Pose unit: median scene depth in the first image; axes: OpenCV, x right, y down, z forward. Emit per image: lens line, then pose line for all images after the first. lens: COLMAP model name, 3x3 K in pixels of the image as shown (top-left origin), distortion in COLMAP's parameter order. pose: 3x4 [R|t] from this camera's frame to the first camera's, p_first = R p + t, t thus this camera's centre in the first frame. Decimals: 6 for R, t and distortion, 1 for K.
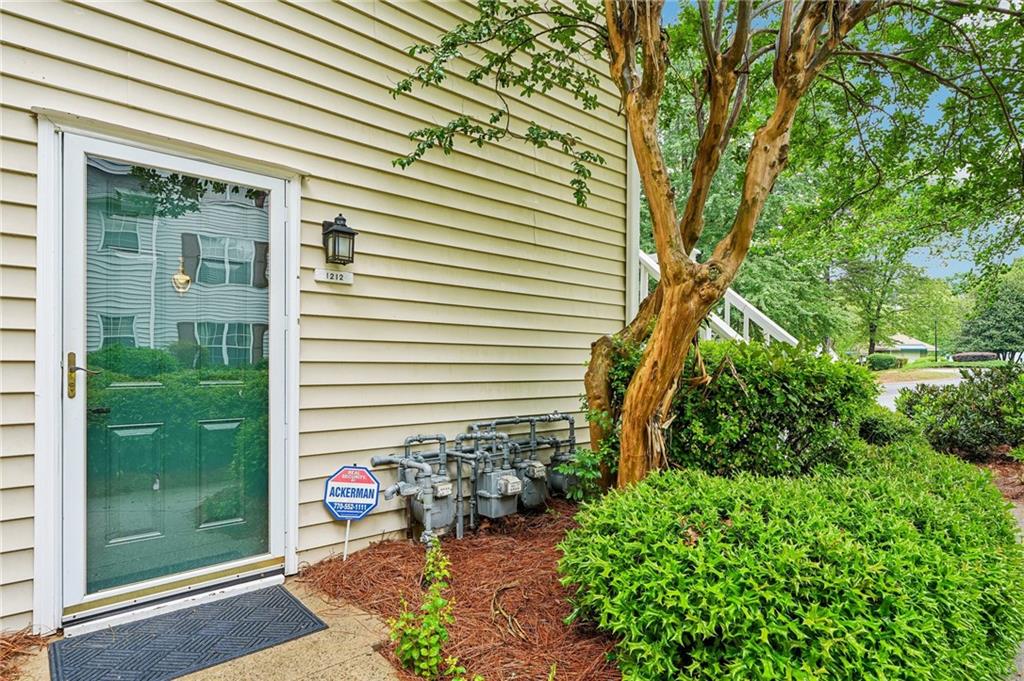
lens RADIAL K [[546.9, 0, 513.0], [0, 546.9, 365.9], [0, 0, 1]] dist [0.004119, -0.002096]
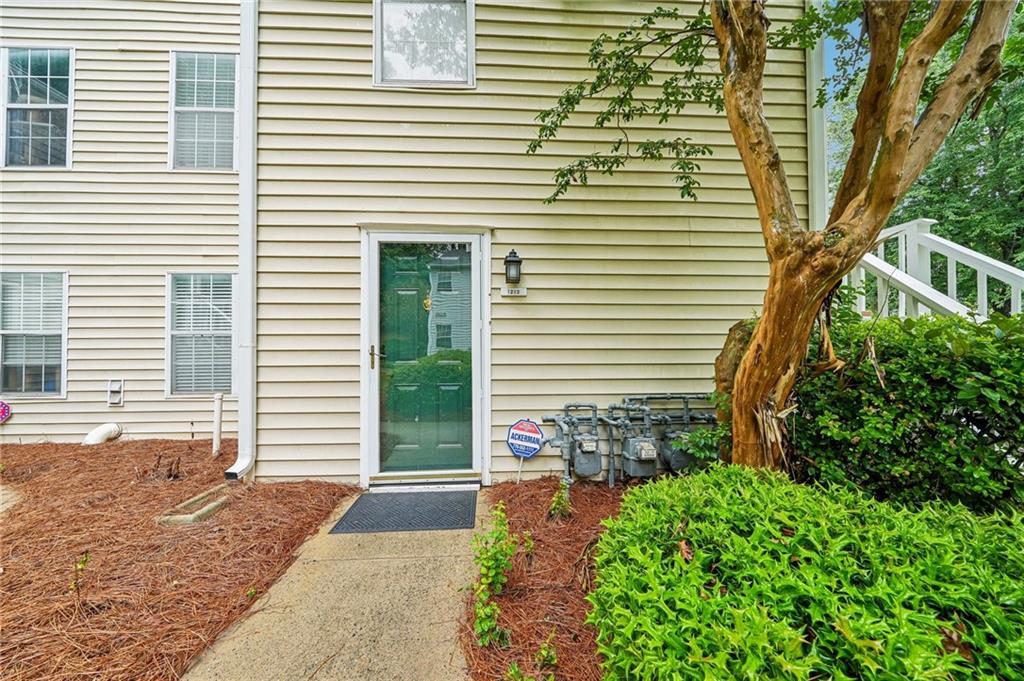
lens RADIAL K [[353.9, 0, 513.9], [0, 353.9, 347.0], [0, 0, 1]] dist [-0.005939, 0.000464]
pose [[0.791007, -0.013821, -0.611651, 0.275777], [0.005012, 0.999858, -0.016112, 0.003230], [0.611787, 0.009679, 0.790964, 0.247140]]
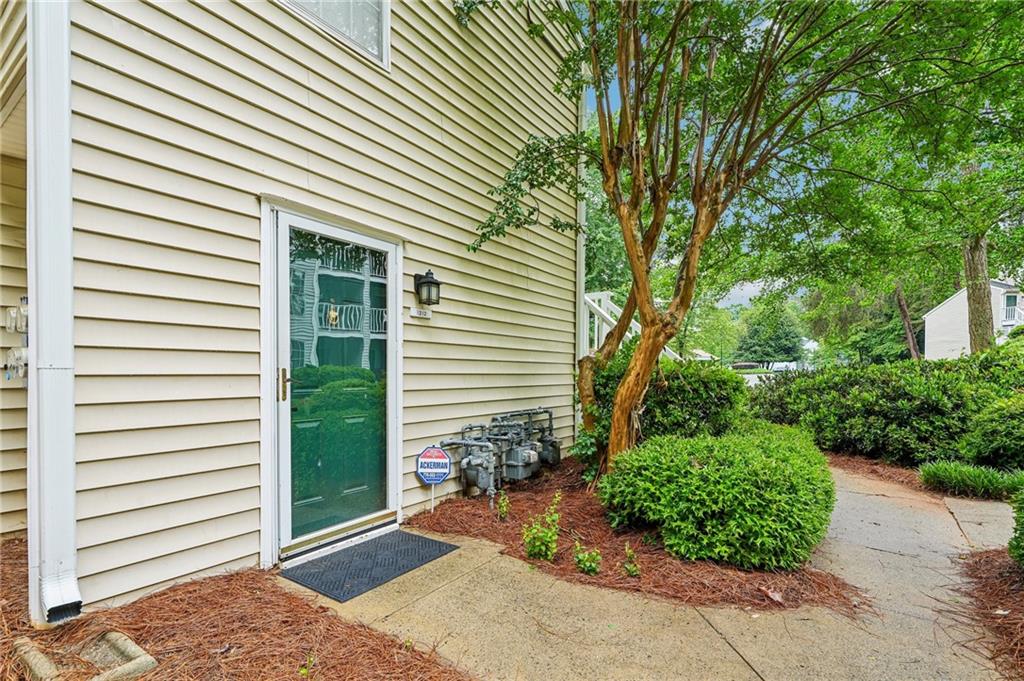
lens RADIAL K [[473.6, 0, 514.3], [0, 473.6, 382.2], [0, 0, 1]] dist [0.002356, 0.001510]
pose [[0.968299, -0.008734, 0.249640, -0.418691], [0.004149, 0.999813, 0.018885, -0.007430], [-0.249758, -0.017250, 0.968155, -0.256566]]
